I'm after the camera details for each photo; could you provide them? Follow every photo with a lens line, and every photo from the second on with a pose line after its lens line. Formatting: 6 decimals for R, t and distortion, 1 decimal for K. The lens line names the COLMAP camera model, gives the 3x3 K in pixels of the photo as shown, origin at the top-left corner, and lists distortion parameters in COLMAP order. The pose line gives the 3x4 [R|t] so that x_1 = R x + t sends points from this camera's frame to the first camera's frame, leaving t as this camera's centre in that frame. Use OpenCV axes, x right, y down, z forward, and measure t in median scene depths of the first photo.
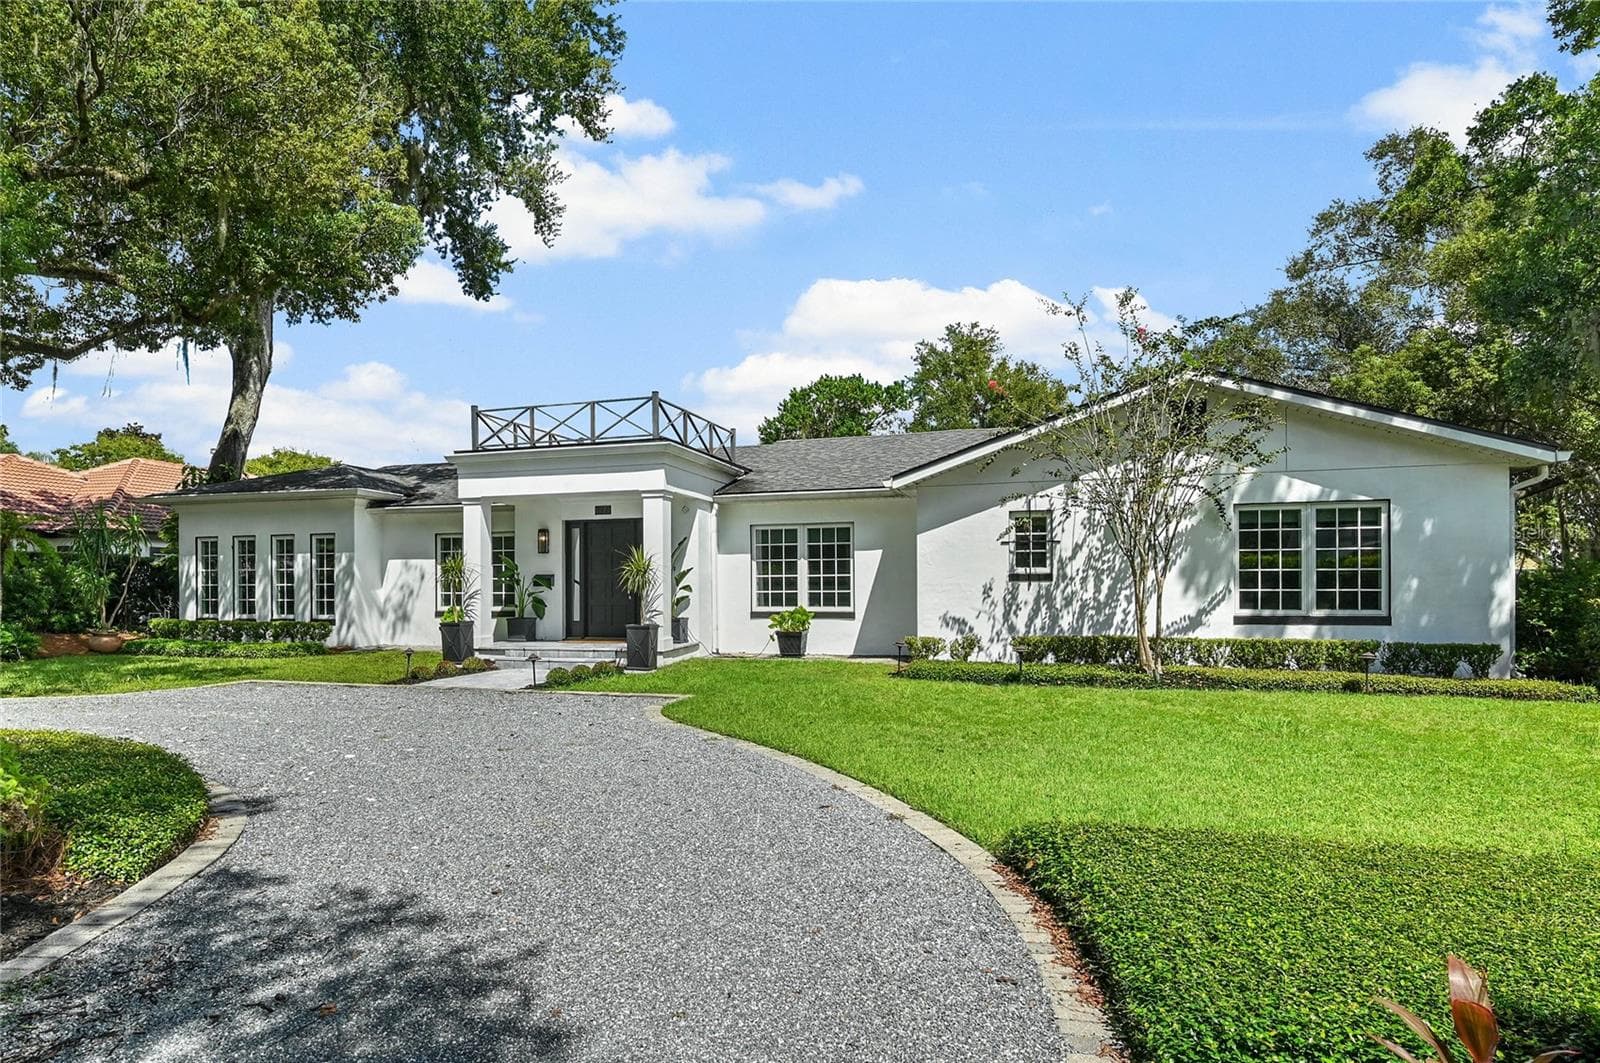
lens RADIAL K [[839.9, 0, 800.6], [0, 839.9, 499.9], [0, 0, 1]] dist [-0.001505, -0.001041]
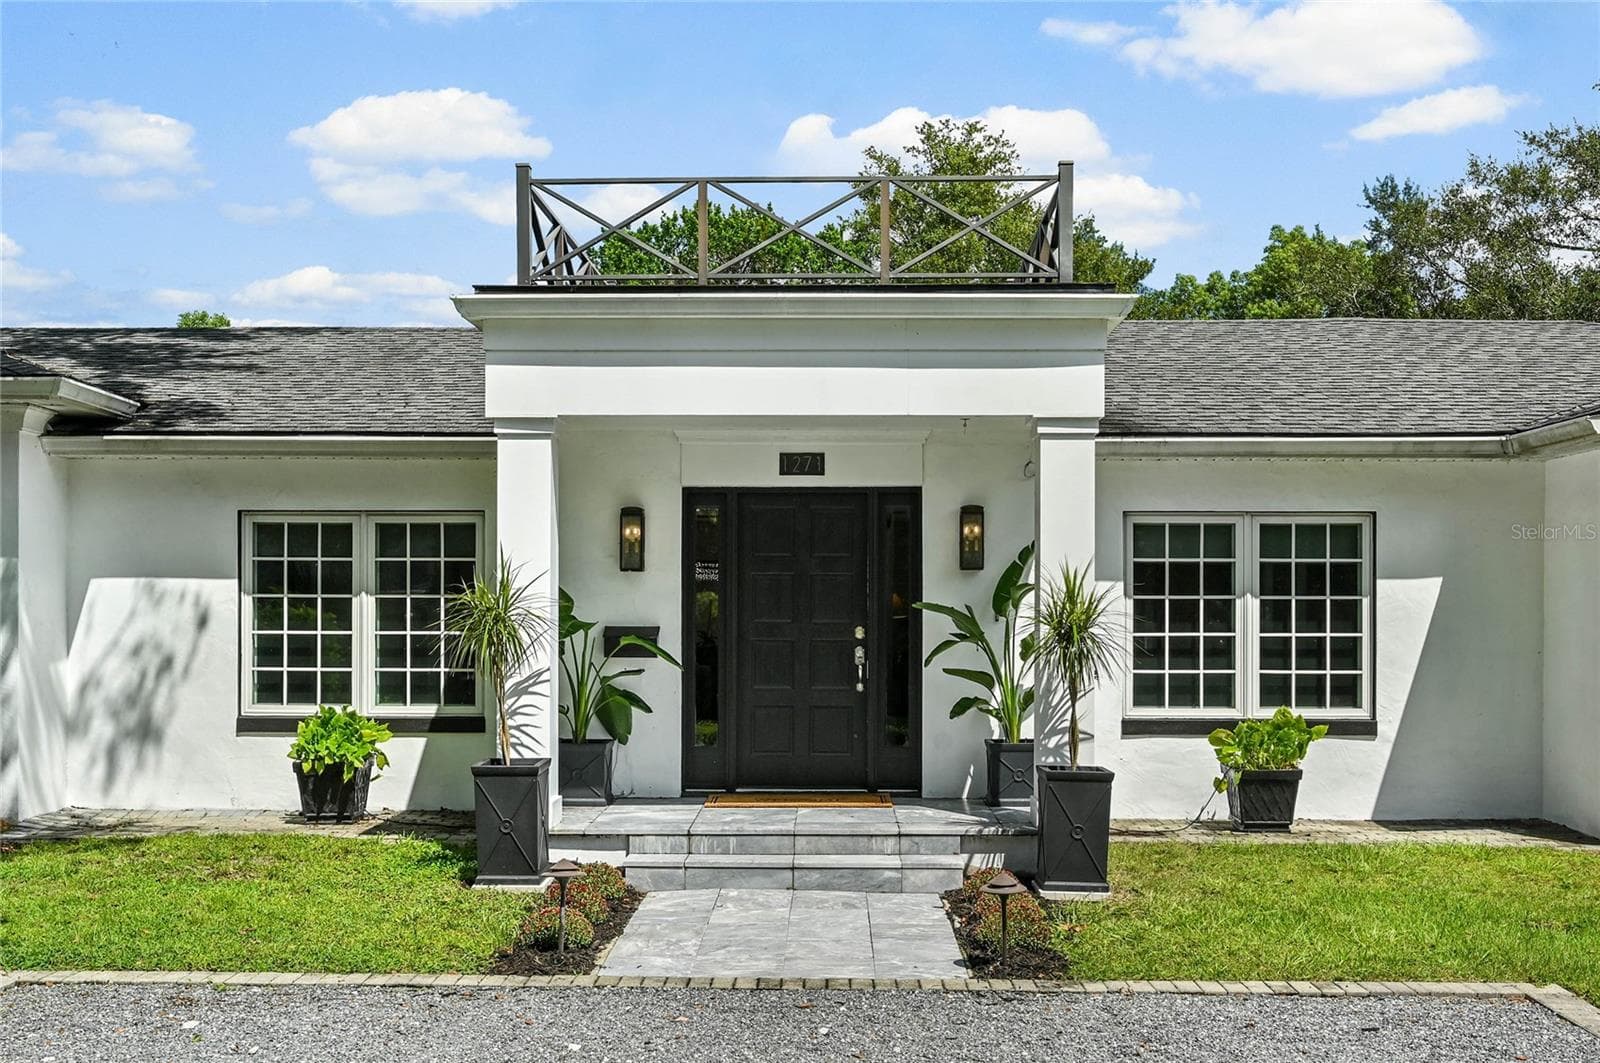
lens RADIAL K [[1602.7, 0, 858.5], [0, 1602.7, 489.0], [0, 0, 1]] dist [0.000734, -0.002461]
pose [[0.966318, 0.031300, 0.255441, -0.395716], [-0.035202, 0.999323, 0.010717, 0.014851], [-0.254932, -0.019348, 0.966765, 0.268885]]
